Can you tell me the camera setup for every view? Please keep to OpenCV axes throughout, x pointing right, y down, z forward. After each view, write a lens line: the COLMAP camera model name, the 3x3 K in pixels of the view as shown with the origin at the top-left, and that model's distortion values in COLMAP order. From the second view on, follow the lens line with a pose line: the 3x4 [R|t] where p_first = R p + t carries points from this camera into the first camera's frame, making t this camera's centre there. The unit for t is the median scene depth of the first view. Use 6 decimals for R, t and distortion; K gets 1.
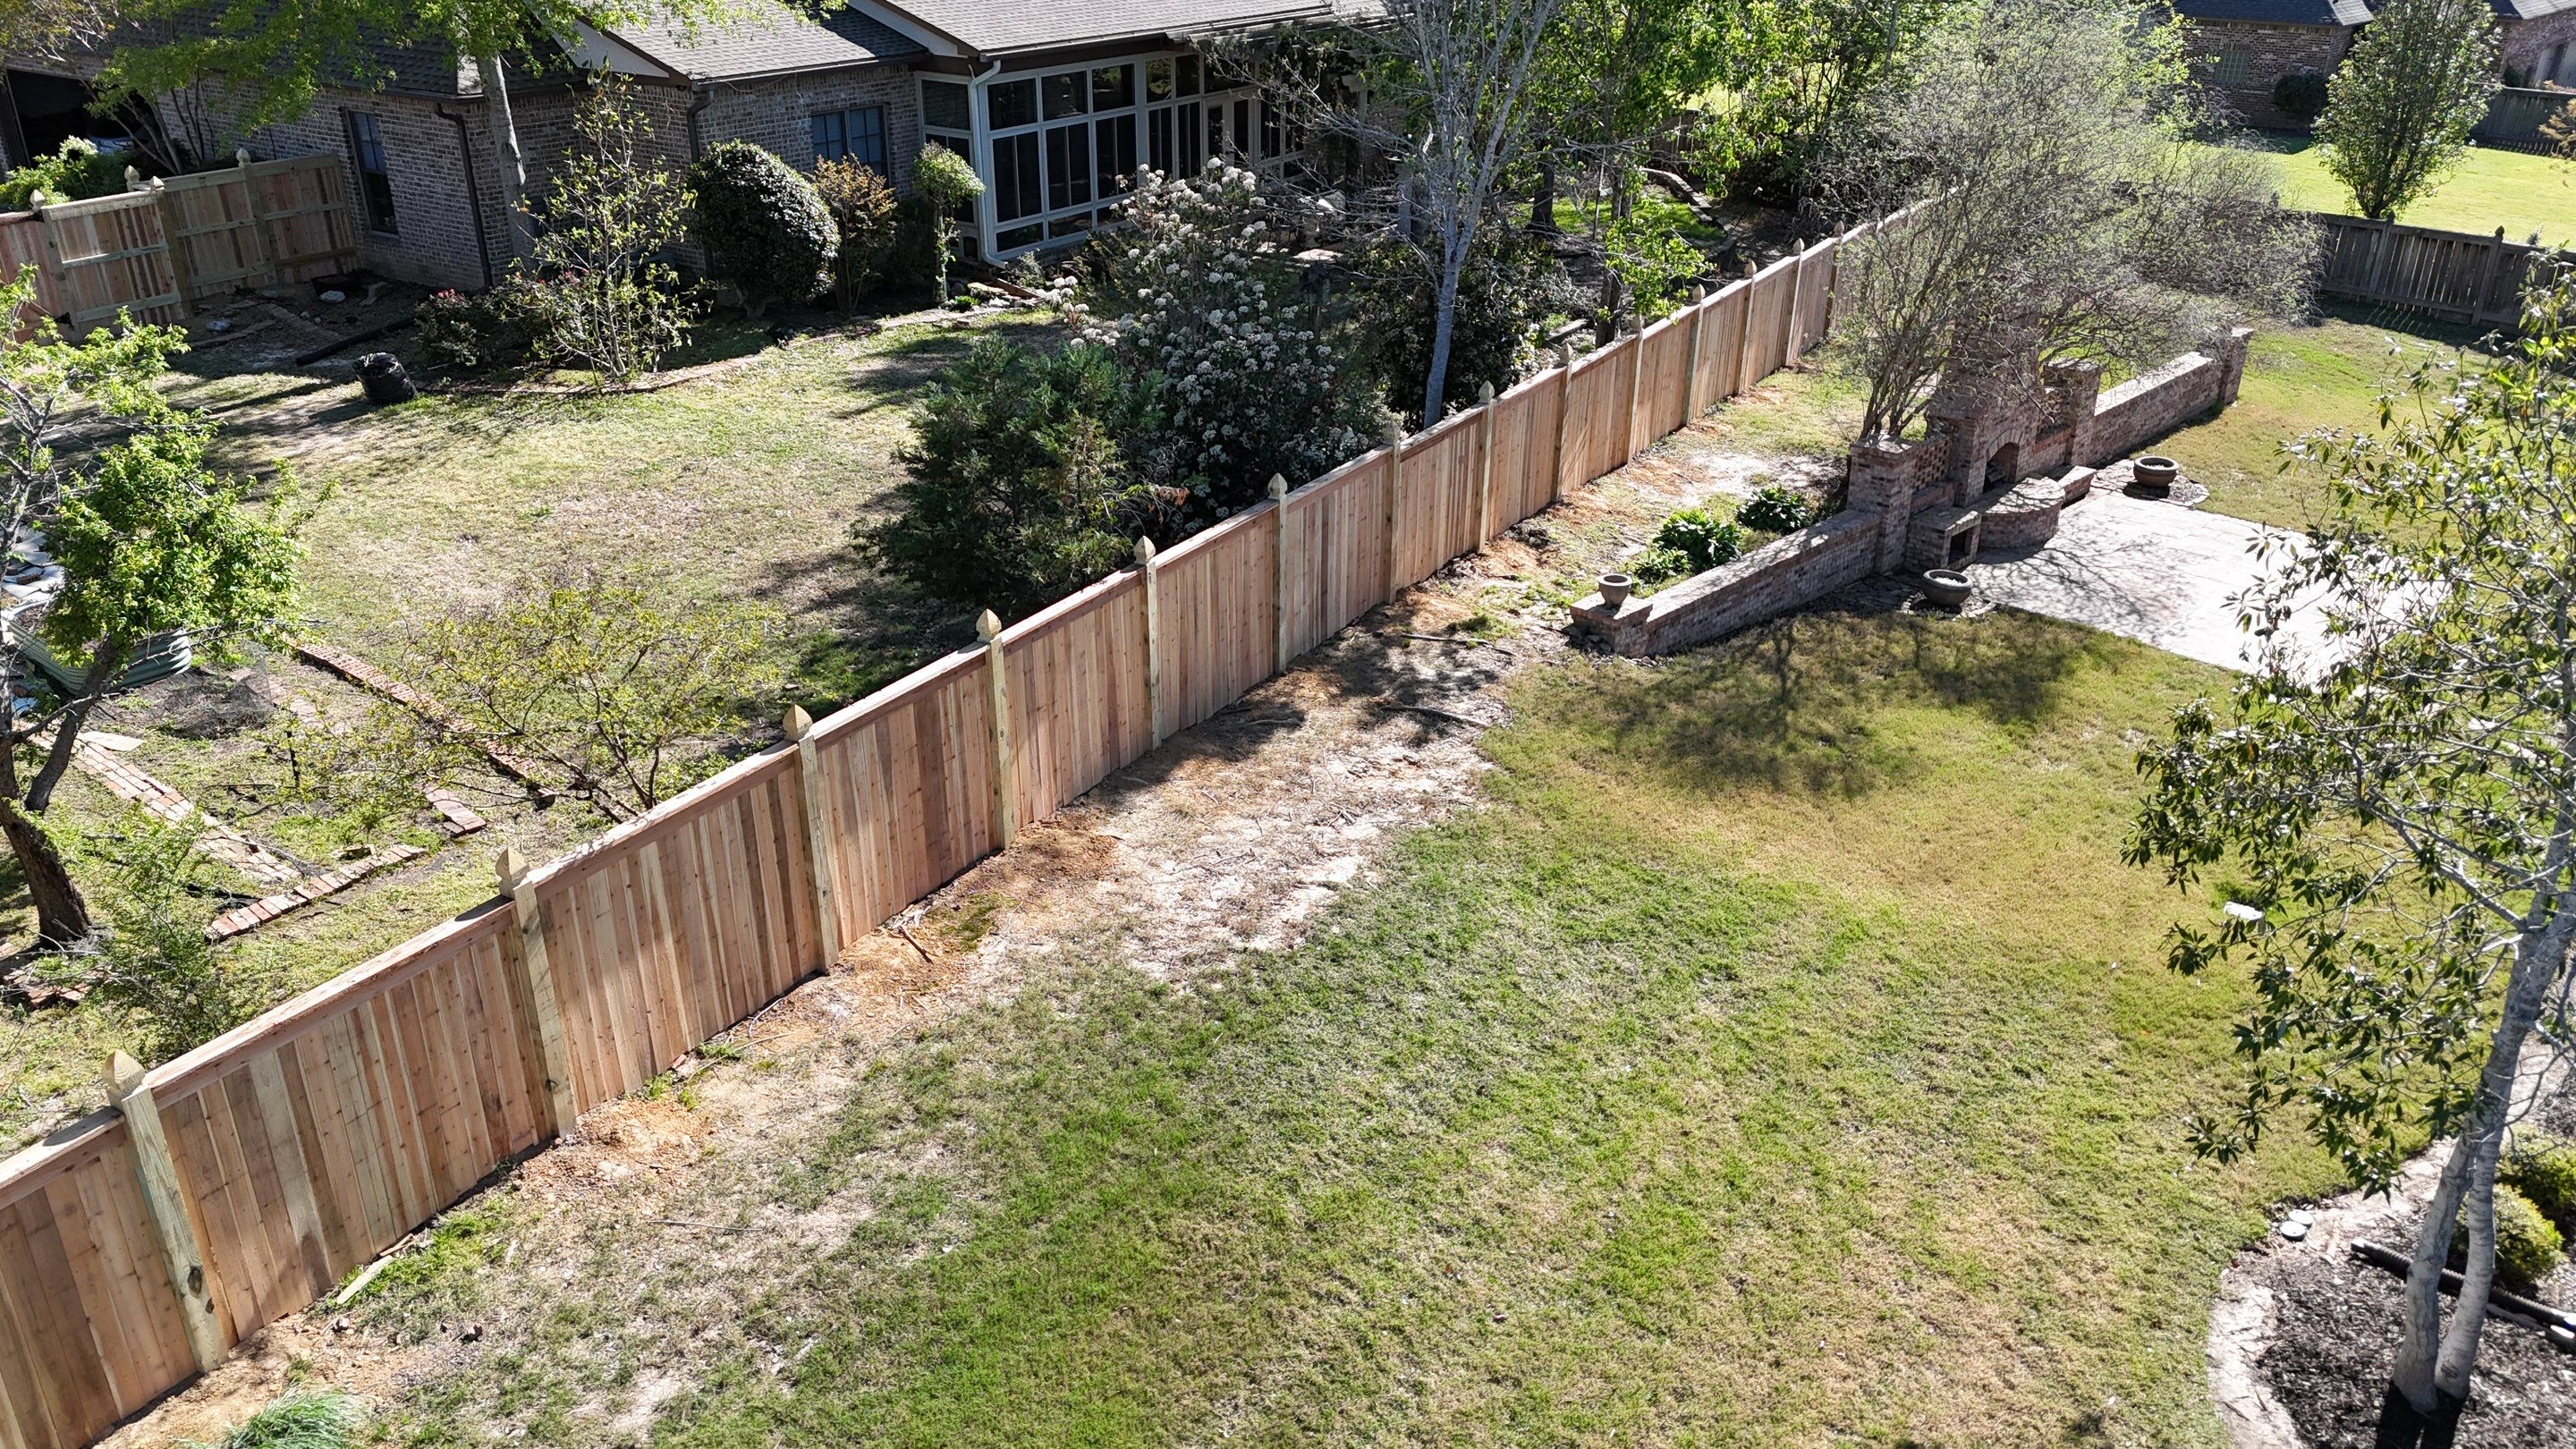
lens RADIAL K [[1944.6, 0, 1288.0], [0, 1944.6, 724.5], [0, 0, 1]] dist [0.133271, -0.247147]
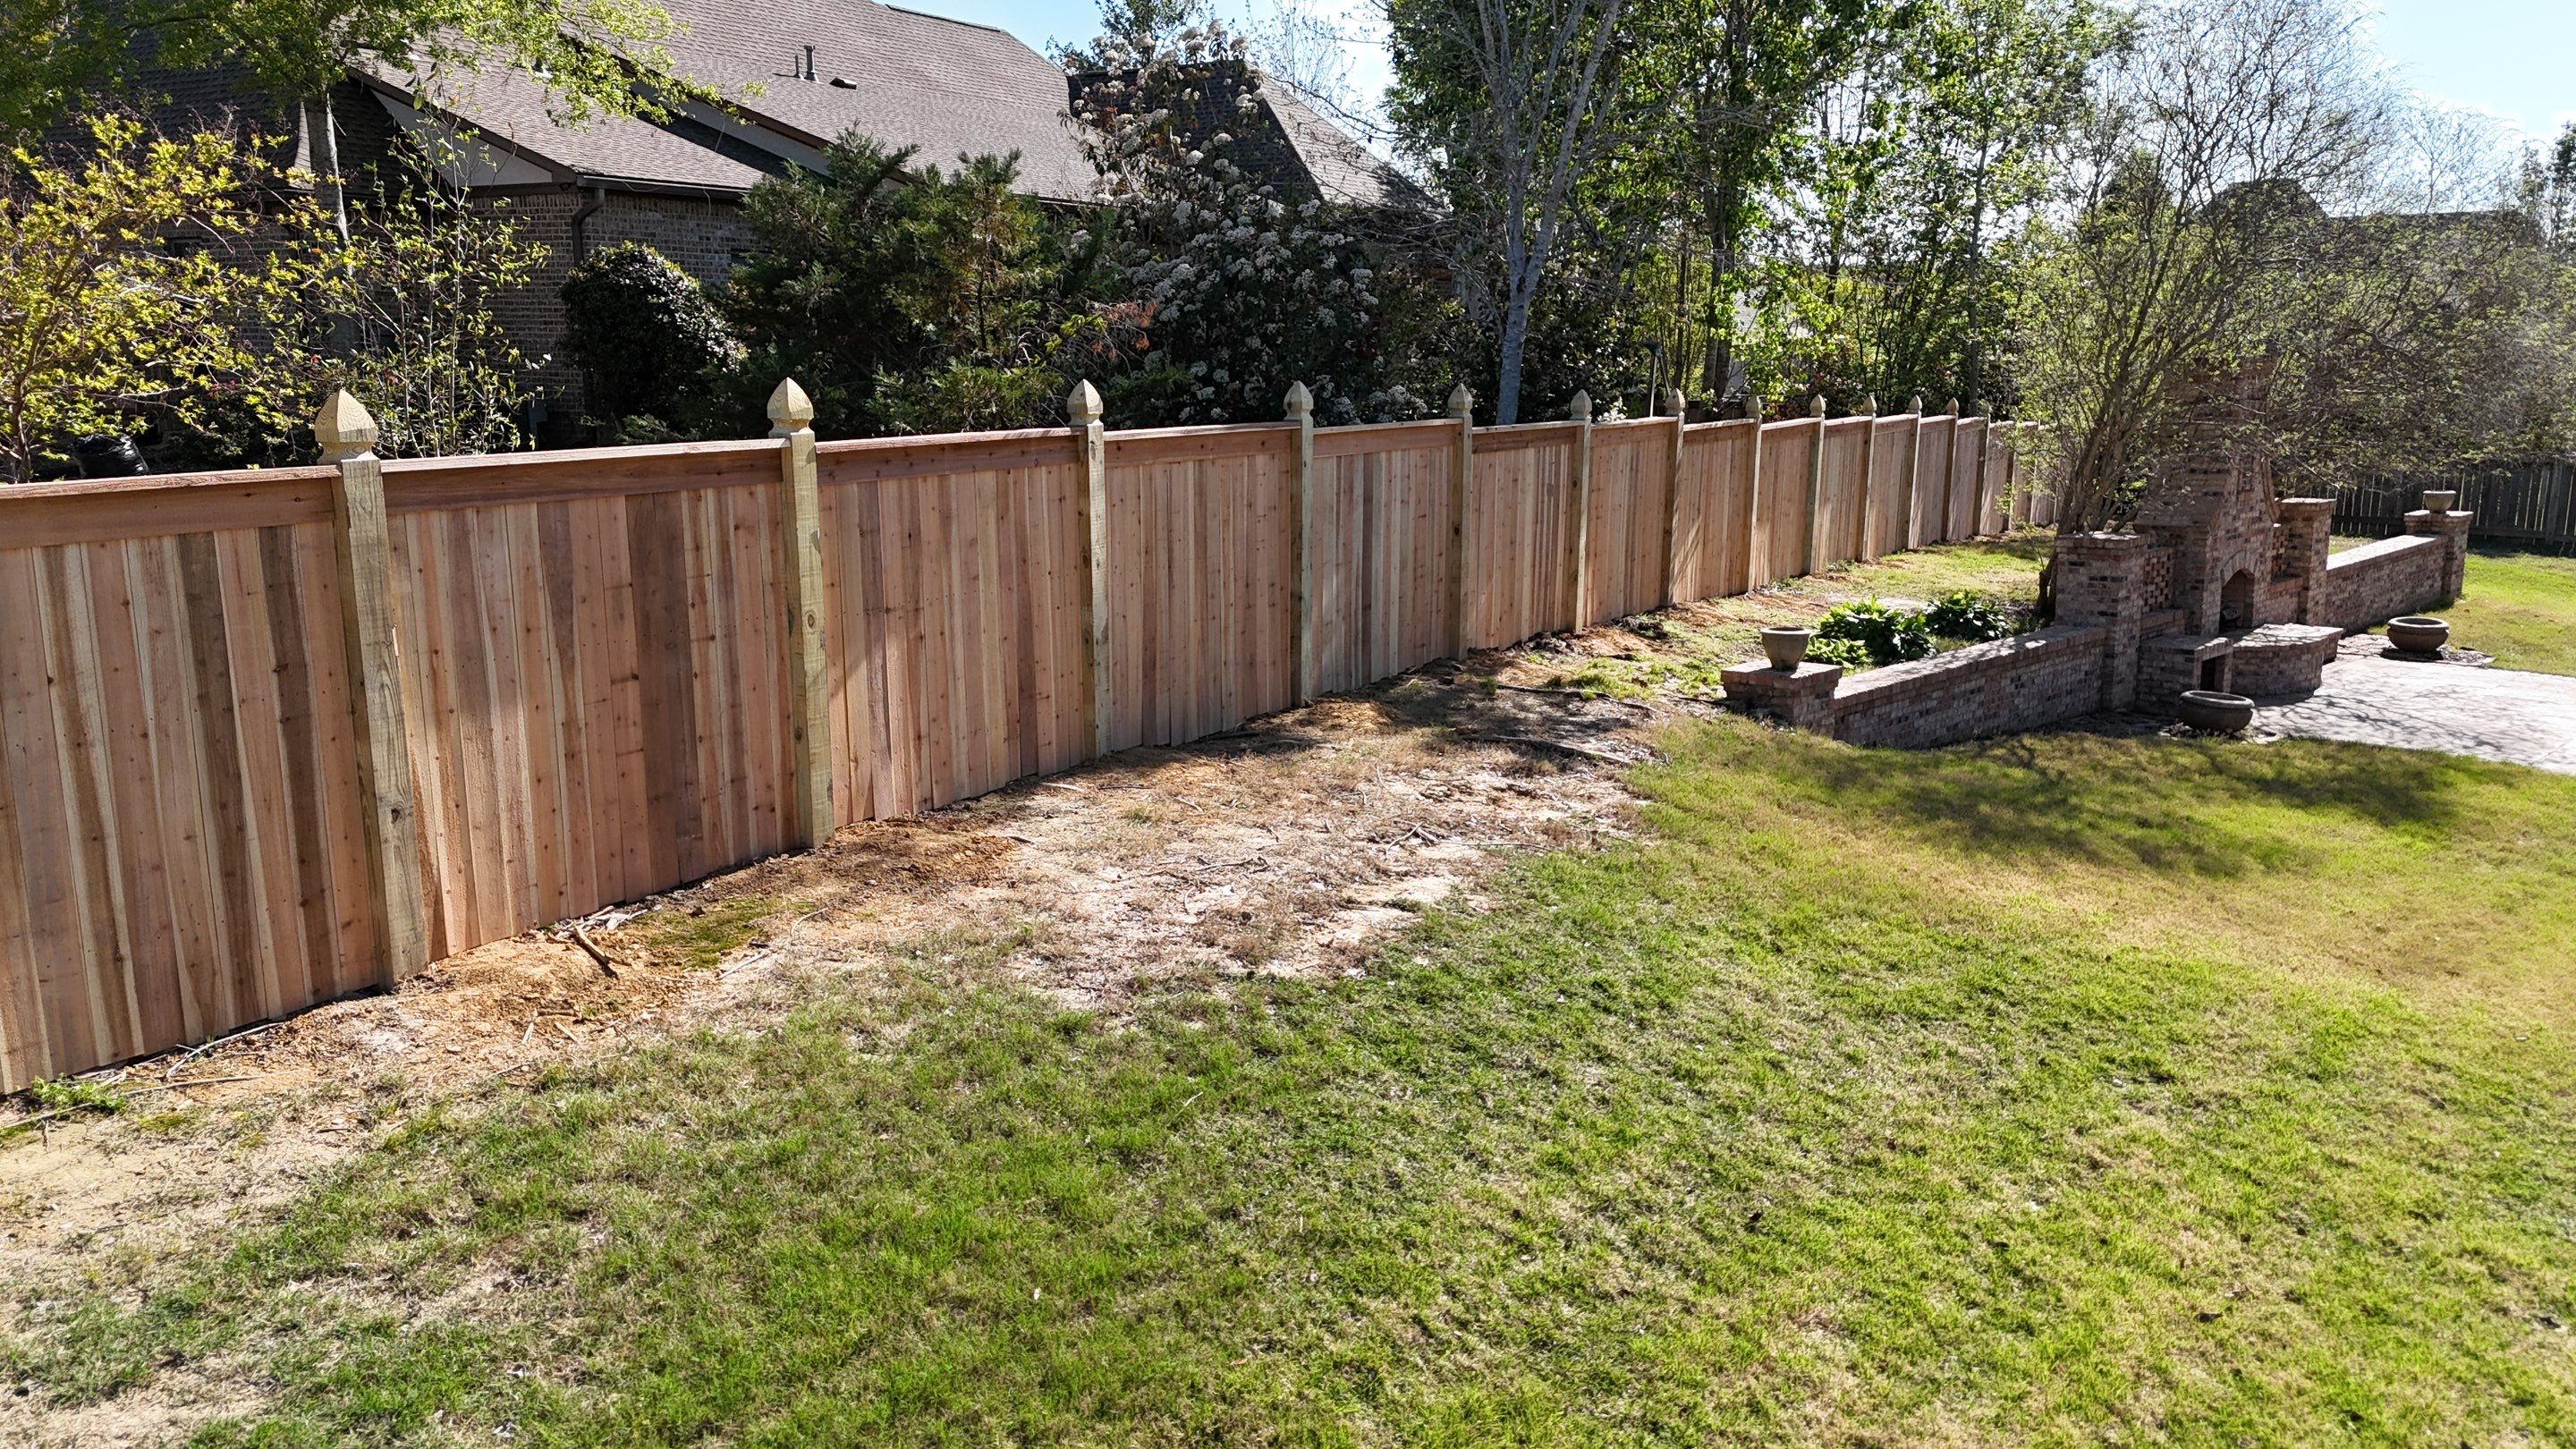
lens RADIAL K [[1919.6, 0, 1288.0], [0, 1919.6, 724.5], [0, 0, 1]] dist [0.069319, -0.061765]
pose [[0.999996, -0.002288, 0.001427, -0.012285], [0.002567, 0.969674, -0.244387, 0.171758], [-0.000824, 0.244390, 0.969677, 0.486635]]
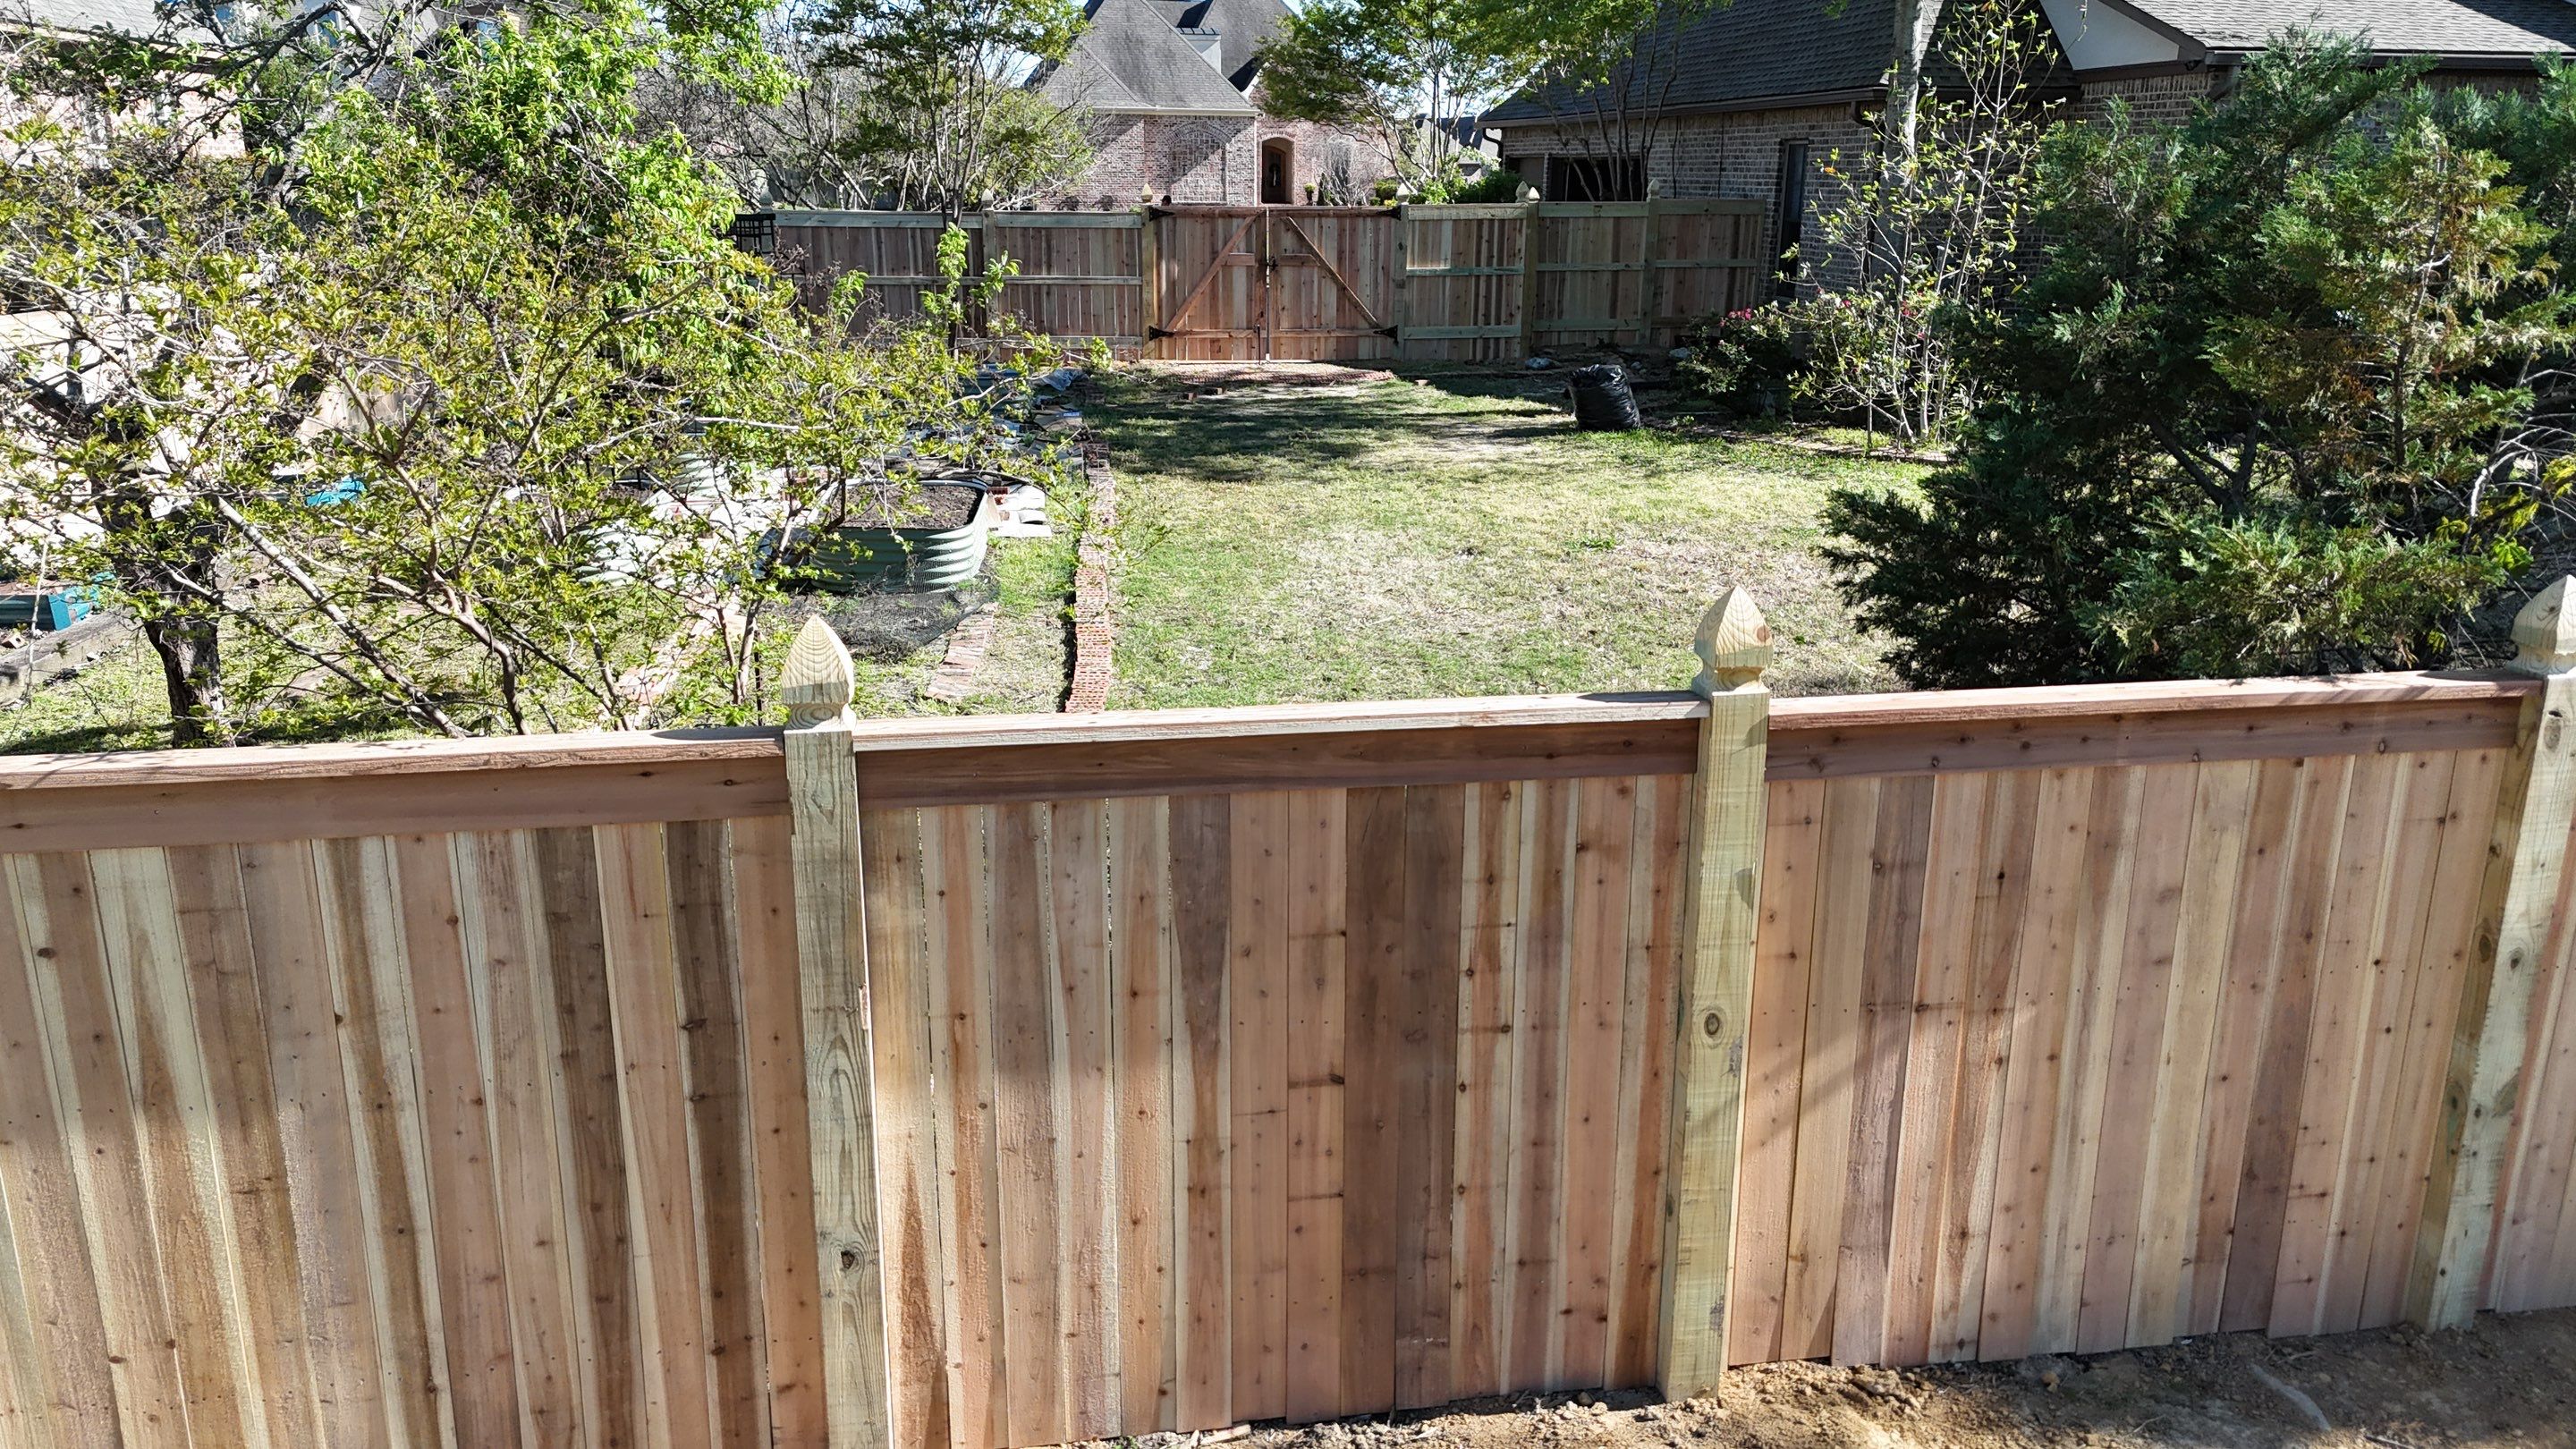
lens RADIAL K [[1919.6, 0, 1288.0], [0, 1919.6, 724.5], [0, 0, 1]] dist [0.069319, -0.061765]
pose [[0.651625, 0.210484, -0.728754, 0.017103], [-0.331330, 0.943214, -0.023837, -0.010067], [0.682353, 0.256991, 0.684361, 0.758539]]
